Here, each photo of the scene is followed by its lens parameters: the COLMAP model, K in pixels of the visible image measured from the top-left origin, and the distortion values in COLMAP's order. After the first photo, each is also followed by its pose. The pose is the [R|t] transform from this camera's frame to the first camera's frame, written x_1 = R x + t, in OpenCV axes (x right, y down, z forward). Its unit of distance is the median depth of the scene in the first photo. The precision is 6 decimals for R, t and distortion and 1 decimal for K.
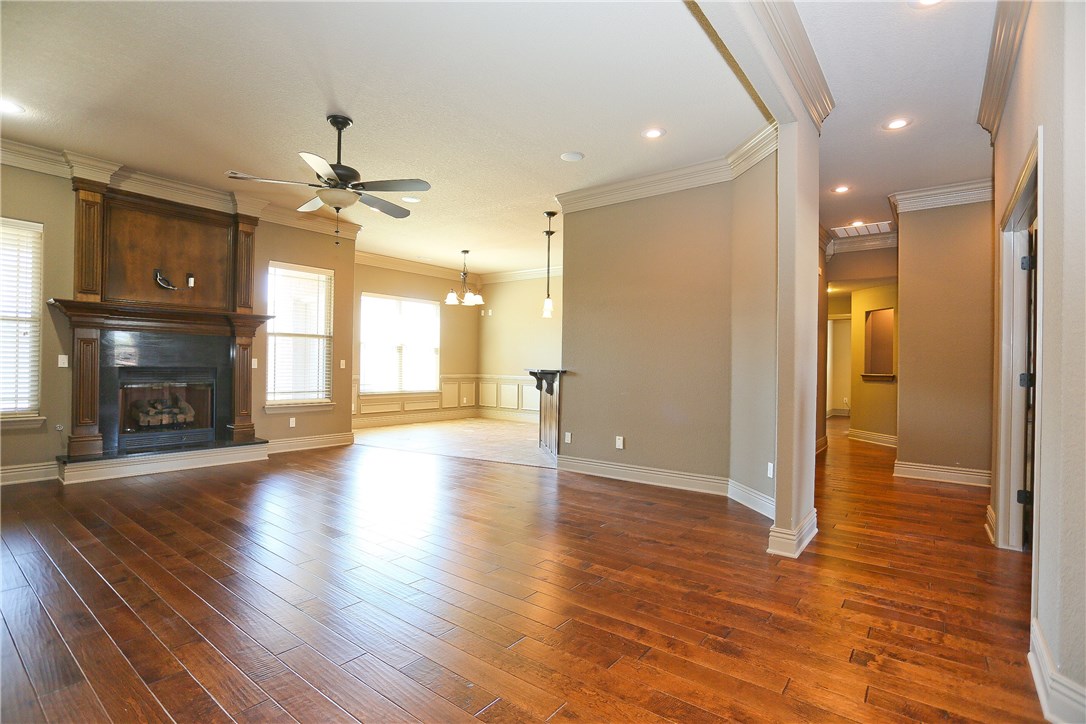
lens RADIAL K [[524.2, 0, 532.8], [0, 524.2, 360.7], [0, 0, 1]] dist [-0.065459, 0.026251]
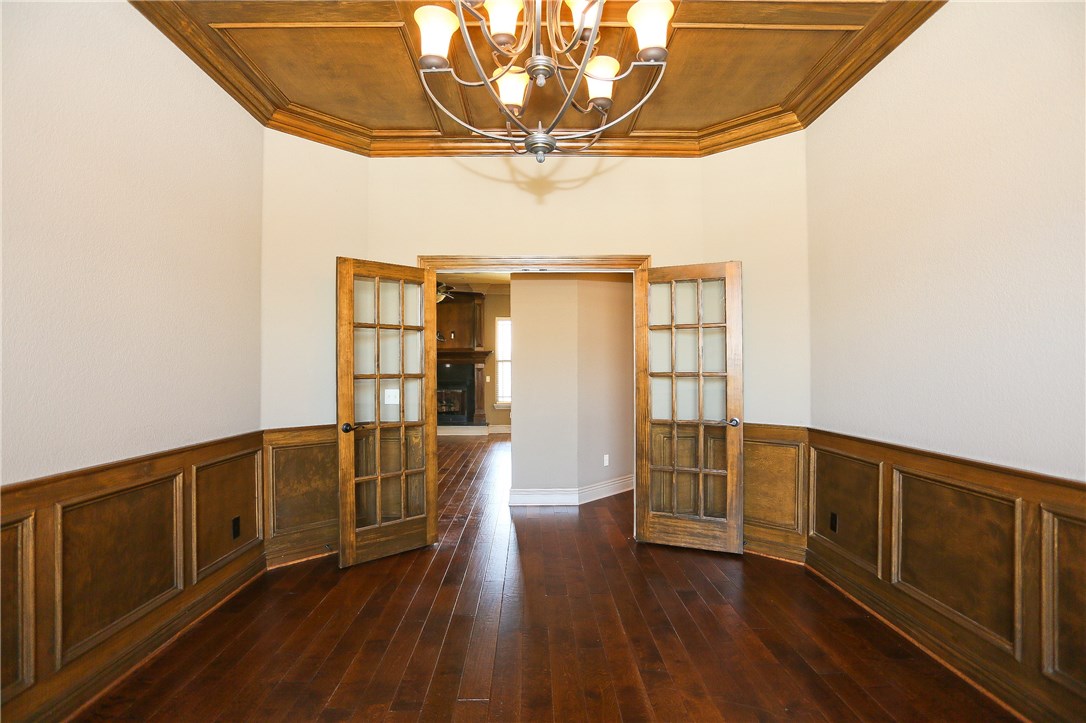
lens RADIAL K [[524.2, 0, 539.4], [0, 524.2, 366.4], [0, 0, 1]] dist [-0.065459, 0.026251]
pose [[0.635832, -0.023746, -0.771462, 0.942311], [0.021392, 0.999685, -0.013140, -0.009965], [0.771531, -0.008148, 0.636140, 0.027657]]
